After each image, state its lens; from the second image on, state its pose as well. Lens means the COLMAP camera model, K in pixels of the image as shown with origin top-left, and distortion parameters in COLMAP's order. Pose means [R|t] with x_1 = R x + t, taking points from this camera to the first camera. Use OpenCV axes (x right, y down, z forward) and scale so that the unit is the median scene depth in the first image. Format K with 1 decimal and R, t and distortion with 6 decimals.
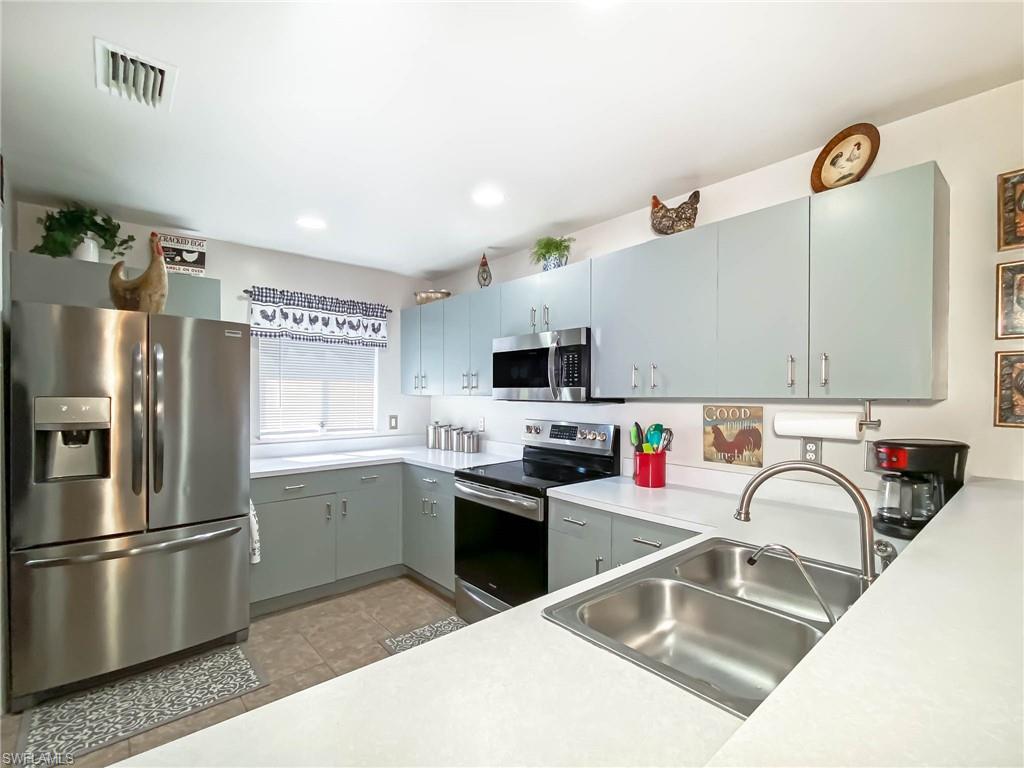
lens RADIAL K [[473.9, 0, 514.9], [0, 473.9, 391.4], [0, 0, 1]] dist [0.015537, -0.004983]
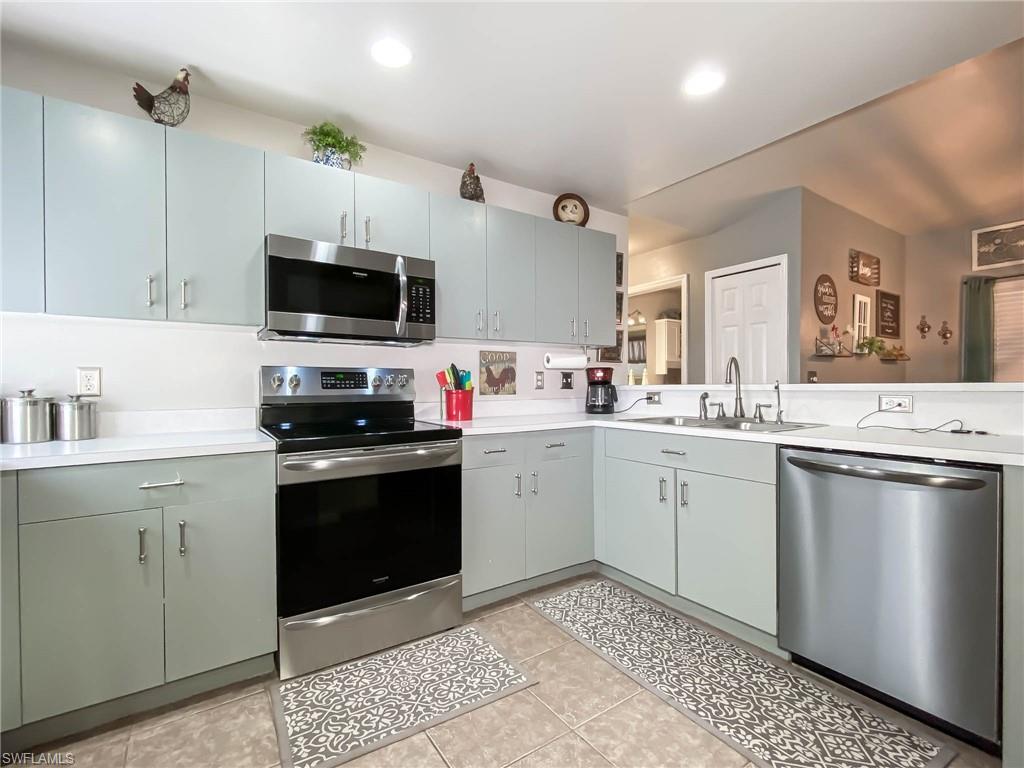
lens RADIAL K [[473.9, 0, 505.8], [0, 473.9, 388.1], [0, 0, 1]] dist [0.015537, -0.004983]
pose [[0.116187, -0.010697, 0.993170, -0.647433], [0.005318, 0.999934, 0.010148, 0.090141], [-0.993213, 0.004103, 0.116237, 0.614929]]
